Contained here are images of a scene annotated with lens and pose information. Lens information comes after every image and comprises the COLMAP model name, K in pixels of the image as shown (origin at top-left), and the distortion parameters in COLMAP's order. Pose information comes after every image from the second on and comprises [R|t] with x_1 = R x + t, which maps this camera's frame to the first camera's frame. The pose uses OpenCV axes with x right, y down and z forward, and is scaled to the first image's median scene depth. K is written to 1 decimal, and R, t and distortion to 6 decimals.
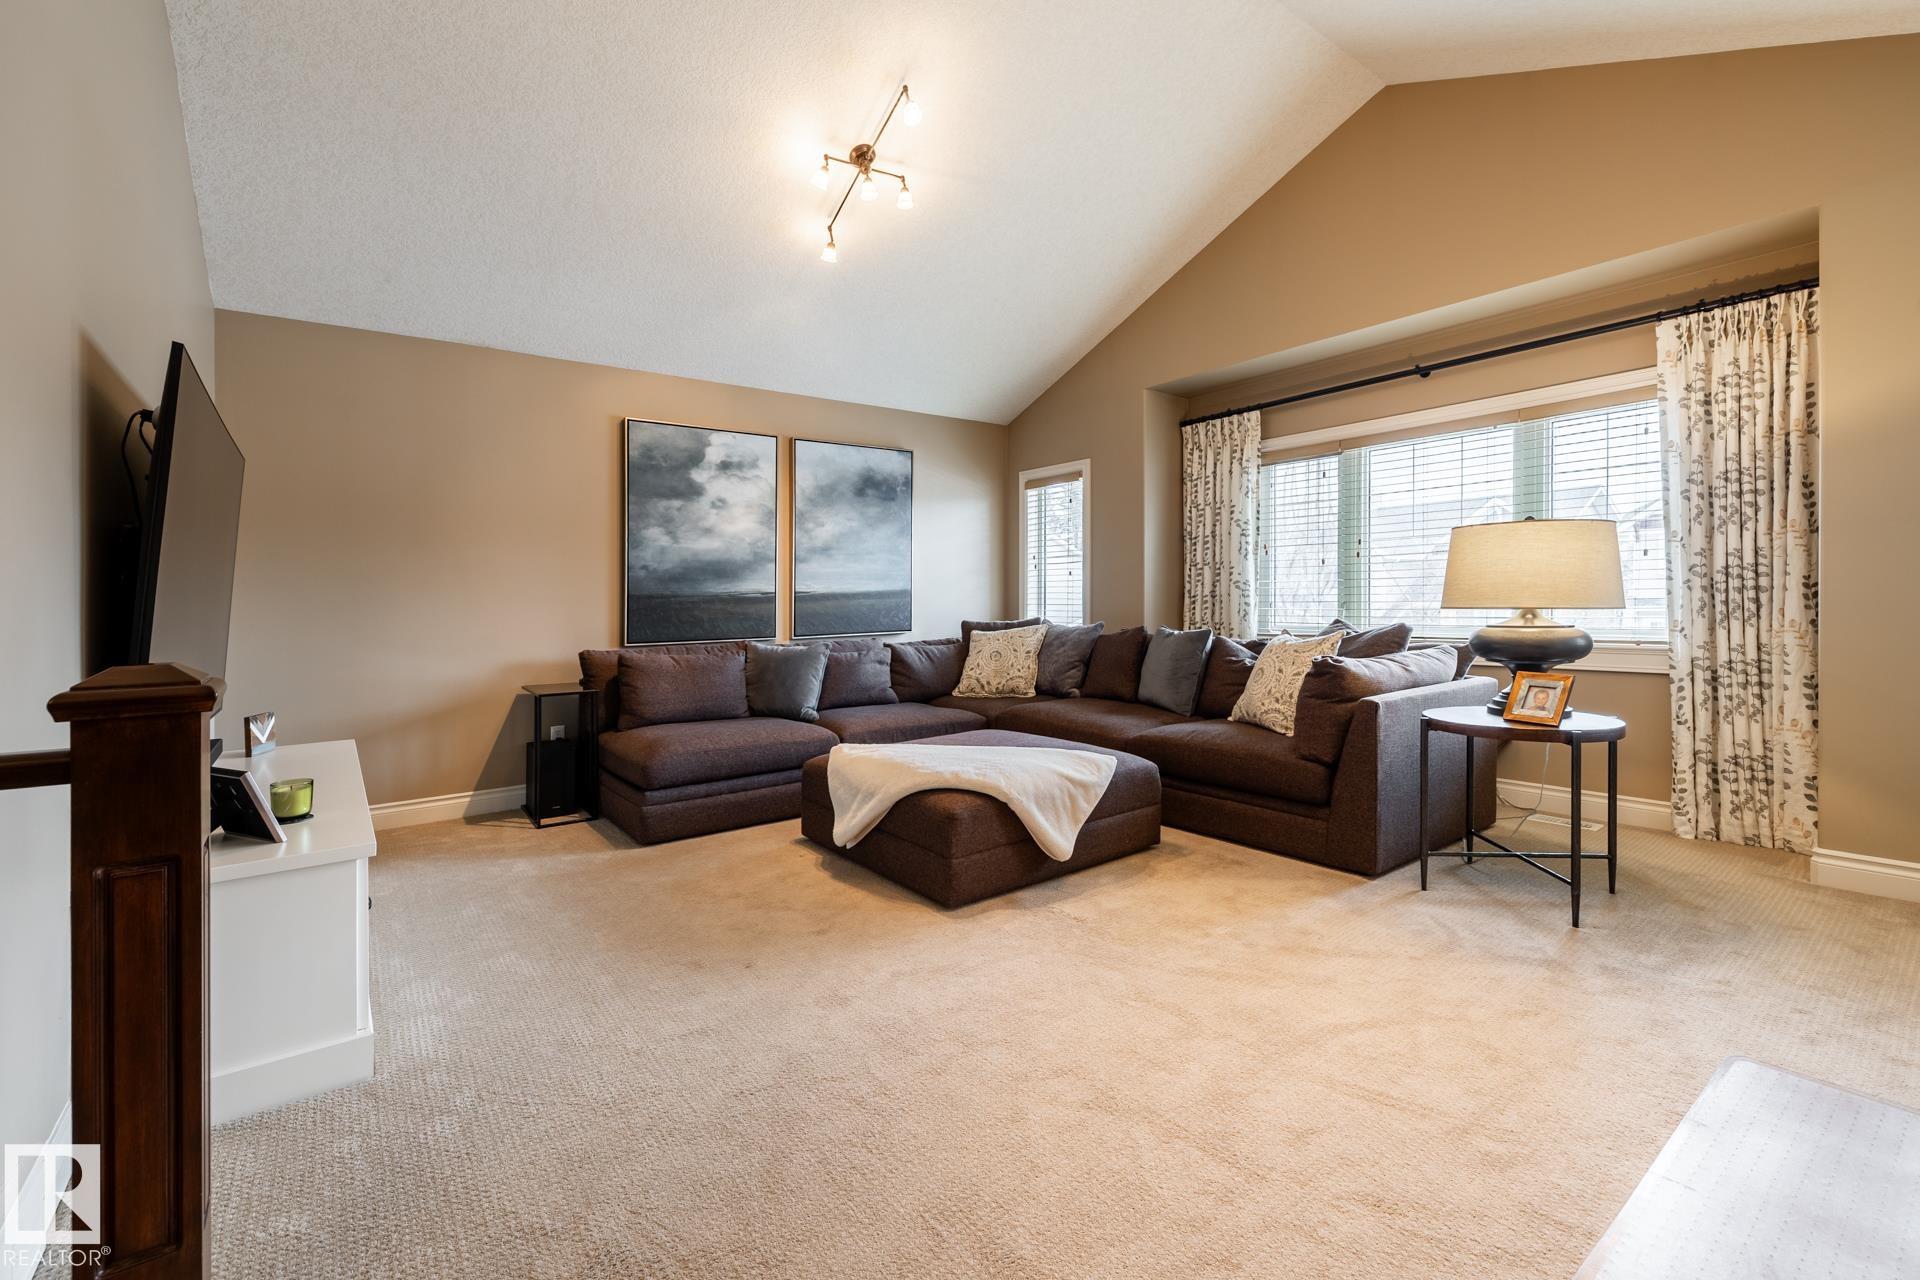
lens RADIAL K [[818.7, 0, 947.7], [0, 818.7, 599.4], [0, 0, 1]] dist [-0.000181, 0.000253]
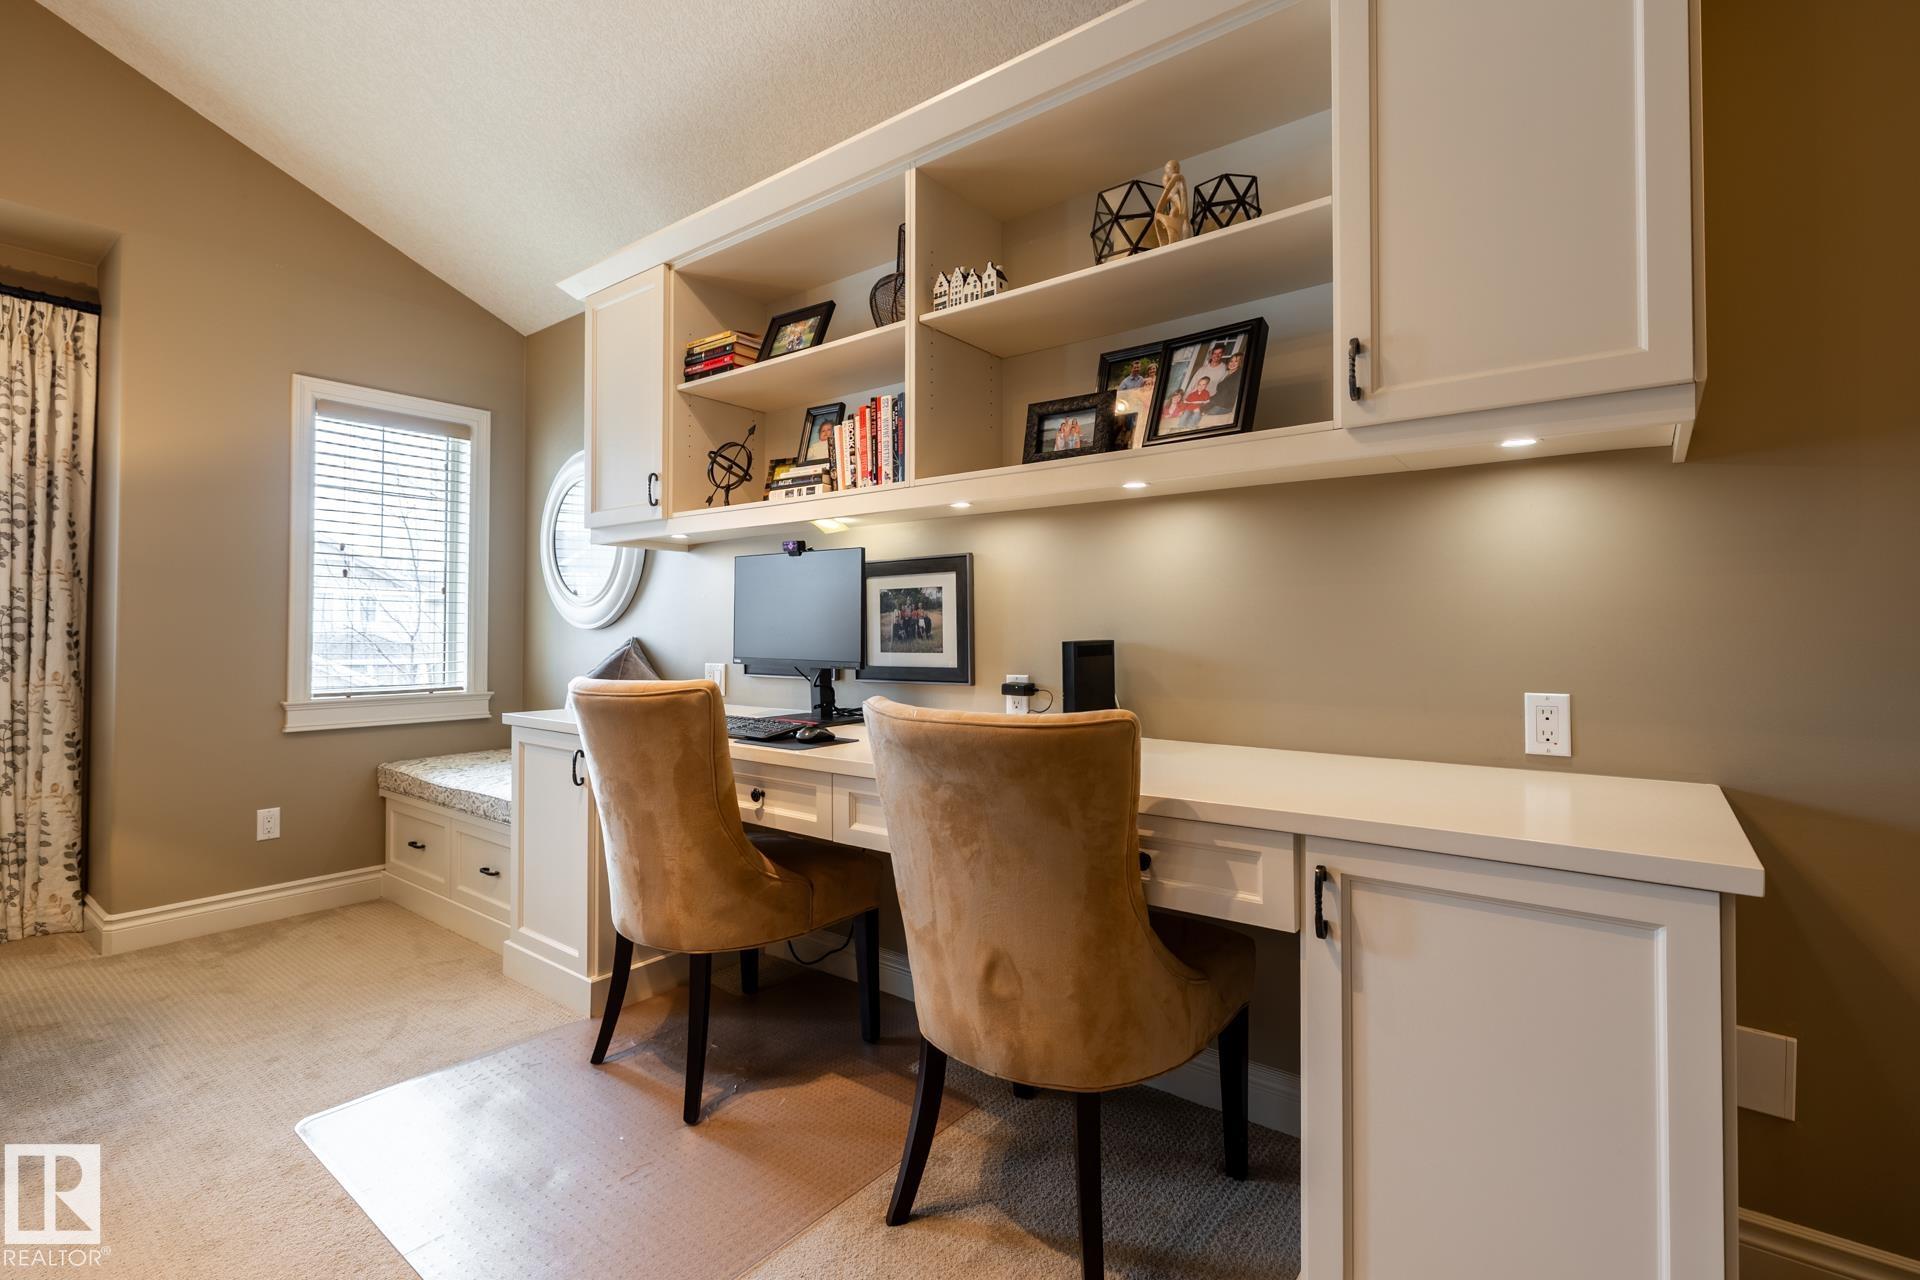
lens RADIAL K [[873.3, 0, 942.3], [0, 873.3, 636.2], [0, 0, 1]] dist [-0.000722, -0.000138]
pose [[-0.258210, 0.015379, 0.965966, -0.104766], [-0.000573, 0.999871, -0.016072, 0.000419], [-0.966089, -0.004704, -0.258168, 0.242203]]
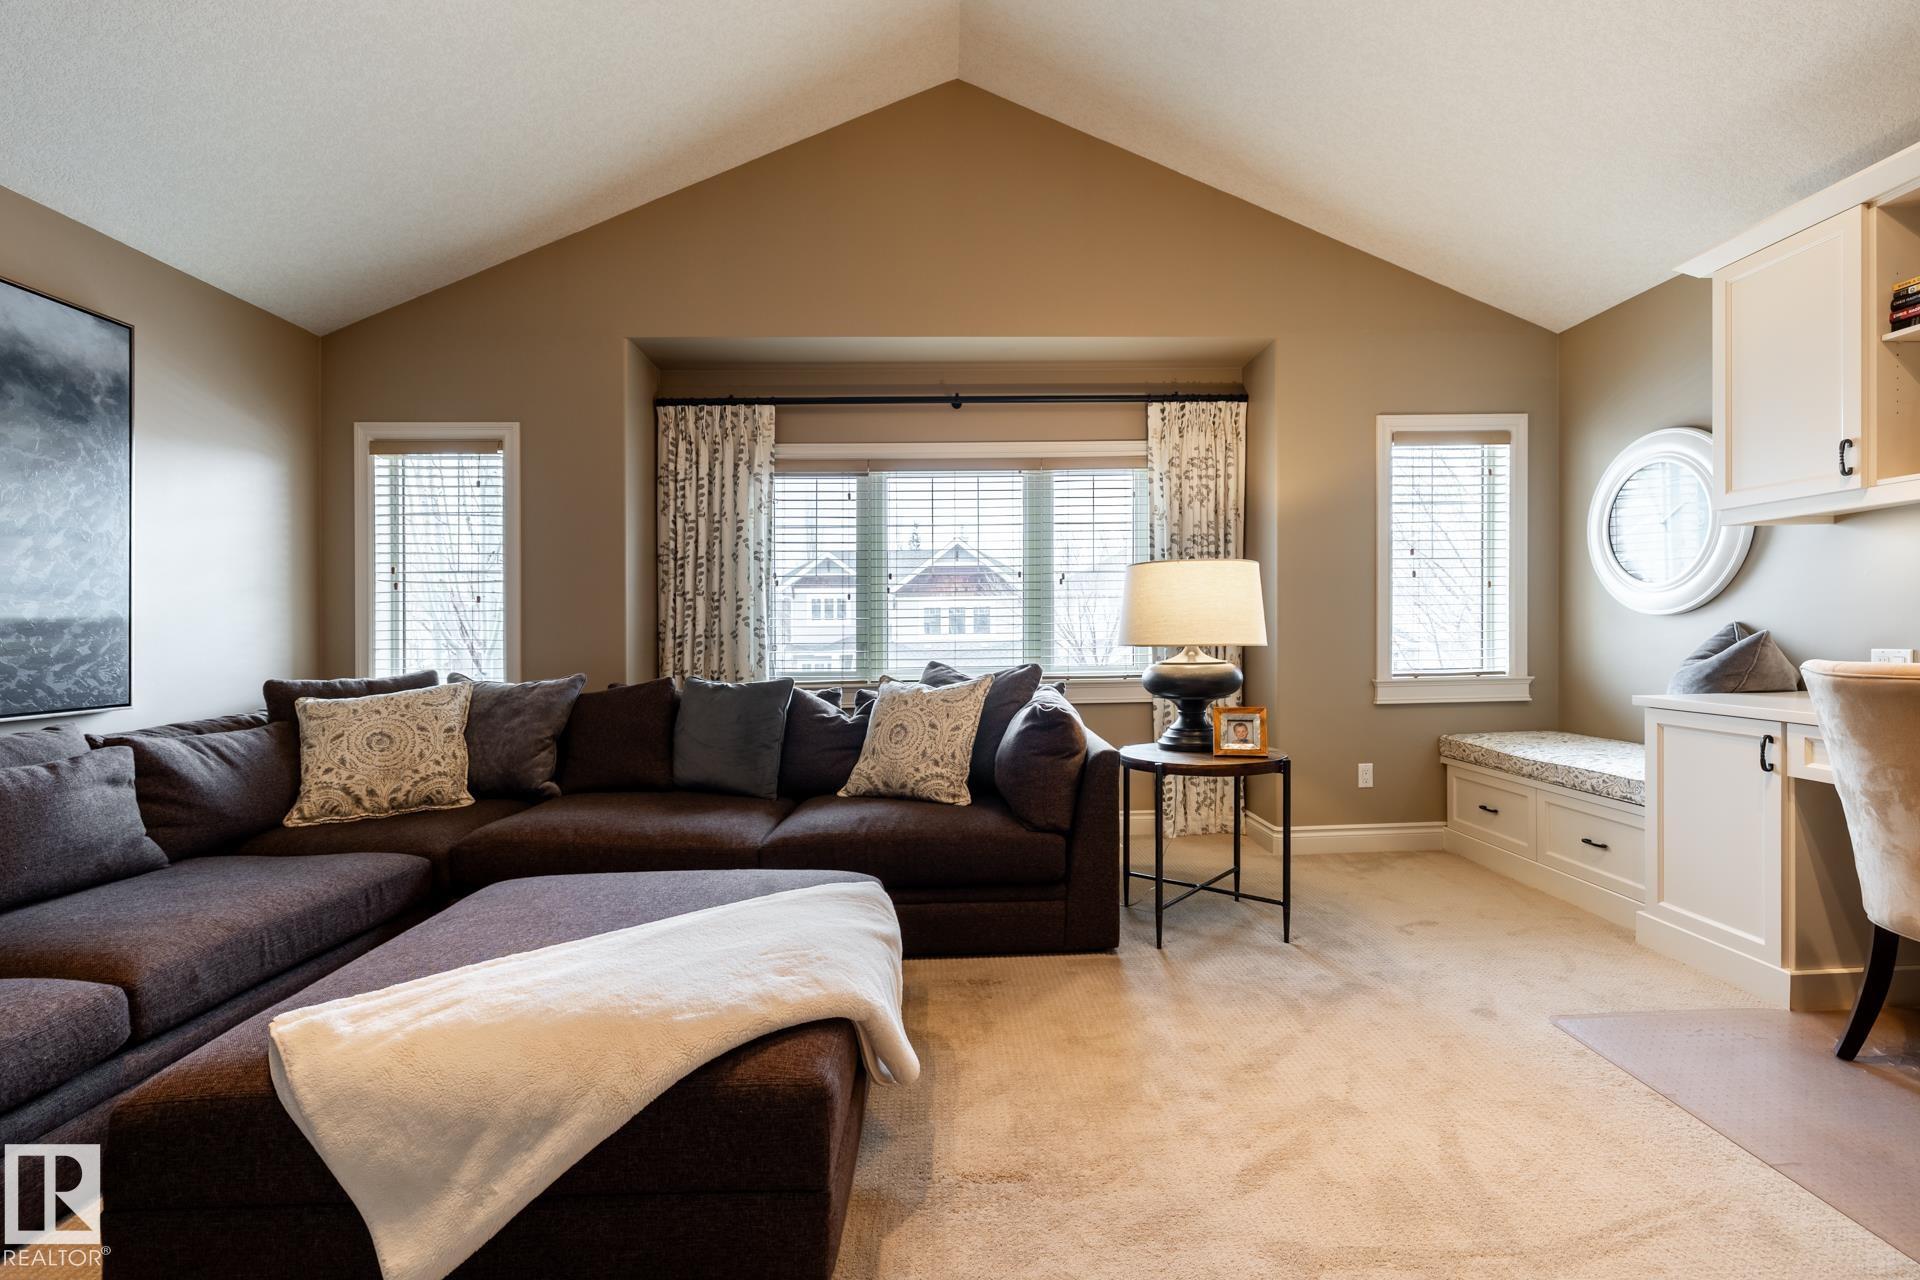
lens RADIAL K [[841.4, 0, 968.4], [0, 841.4, 644.0], [0, 0, 1]] dist [-0.001999, -0.000229]
pose [[0.570311, -0.001779, 0.821427, -0.233210], [0.003640, 0.999993, -0.000362, 0.006004], [-0.821420, 0.003196, 0.570314, 0.450202]]
